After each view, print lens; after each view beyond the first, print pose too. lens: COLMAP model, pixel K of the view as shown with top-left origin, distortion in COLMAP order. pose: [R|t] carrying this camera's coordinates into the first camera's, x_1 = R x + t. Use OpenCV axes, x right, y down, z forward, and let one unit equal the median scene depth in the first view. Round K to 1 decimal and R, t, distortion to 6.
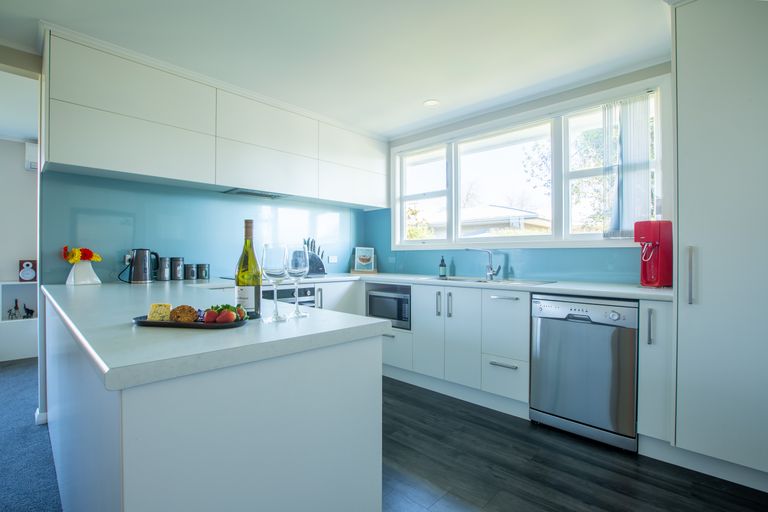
lens RADIAL K [[367.7, 0, 384.0], [0, 367.7, 256.0], [0, 0, 1]] dist [-0.001047, -0.000022]
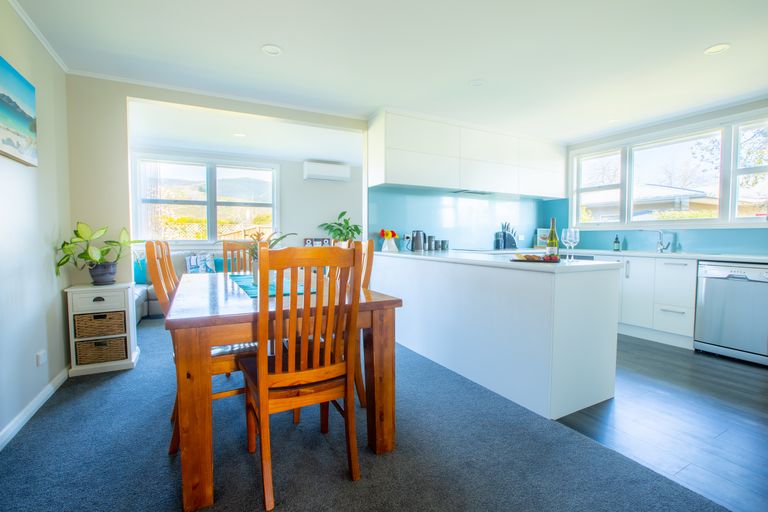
lens RADIAL K [[367.7, 0, 384.0], [0, 367.7, 256.0], [0, 0, 1]] dist [-0.001047, -0.000022]
pose [[0.949078, 0.014888, -0.314689, -0.218193], [0.001970, 0.998583, 0.053186, 0.003822], [0.315035, -0.051098, 0.947704, -0.520693]]
